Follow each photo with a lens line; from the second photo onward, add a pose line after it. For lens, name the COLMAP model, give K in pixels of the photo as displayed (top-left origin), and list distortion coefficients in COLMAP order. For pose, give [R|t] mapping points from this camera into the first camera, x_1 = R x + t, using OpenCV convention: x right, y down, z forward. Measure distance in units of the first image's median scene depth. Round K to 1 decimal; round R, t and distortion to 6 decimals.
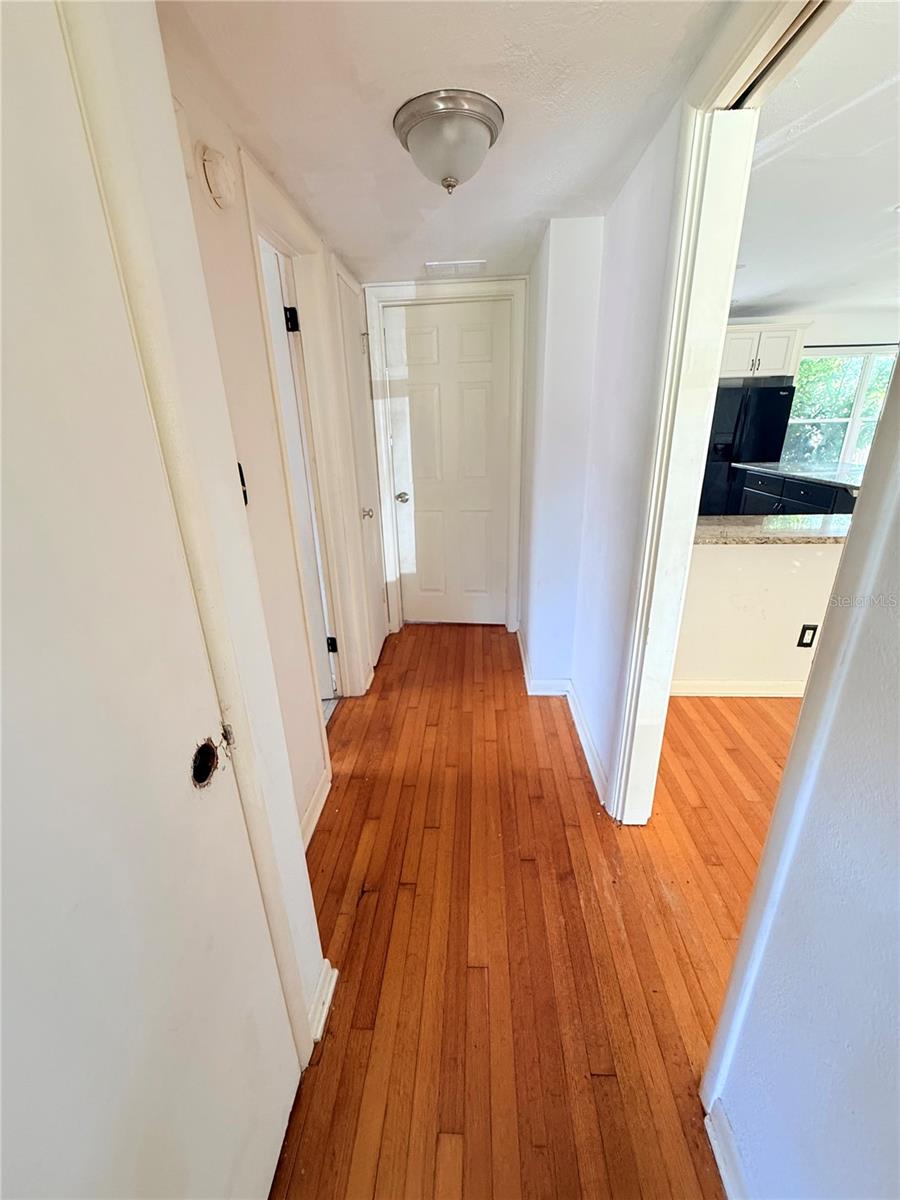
lens RADIAL K [[481.2, 0, 450.4], [0, 481.2, 598.3], [0, 0, 1]] dist [0.000424, 0.000656]
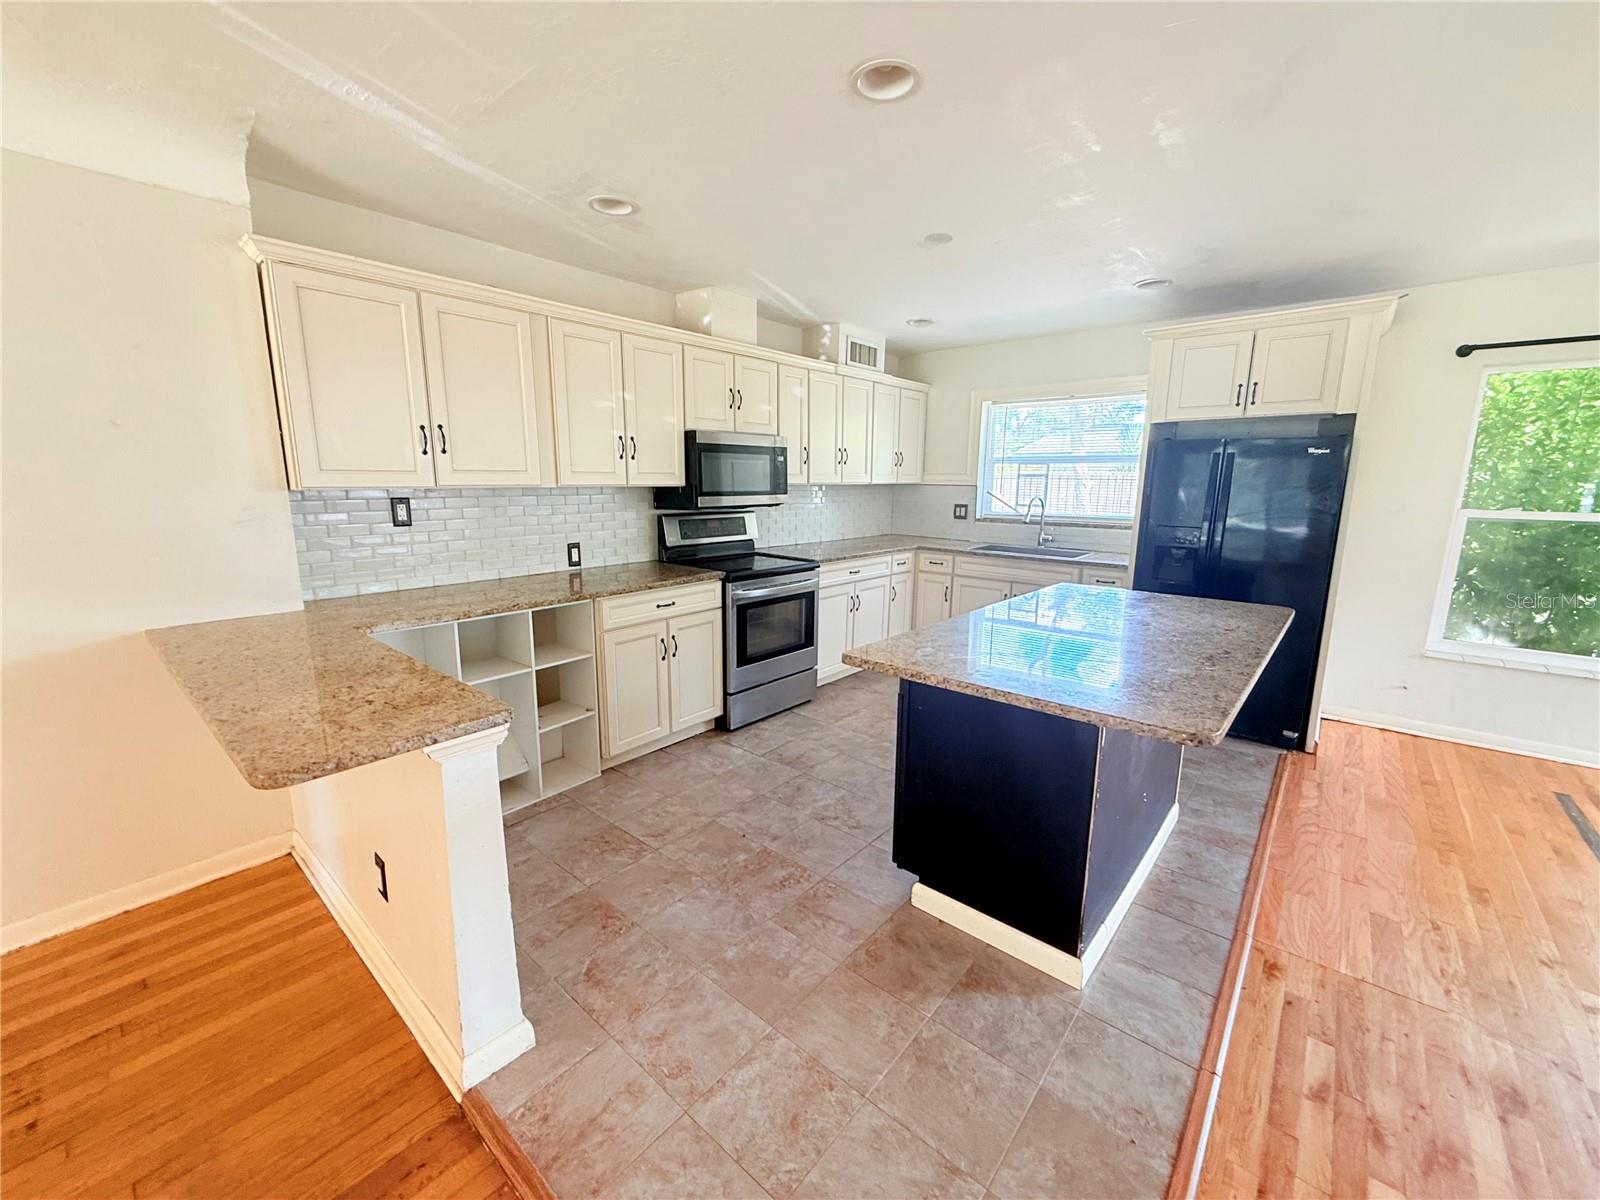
lens RADIAL K [[641.6, 0, 800.0], [0, 641.6, 600.0], [0, 0, 1]] dist [0.000424, 0.000656]
pose [[0.792841, 0.145496, -0.591806, 0.685463], [-0.237816, 0.967958, -0.080629, -0.128953], [0.561112, 0.204667, 0.802038, 0.279262]]
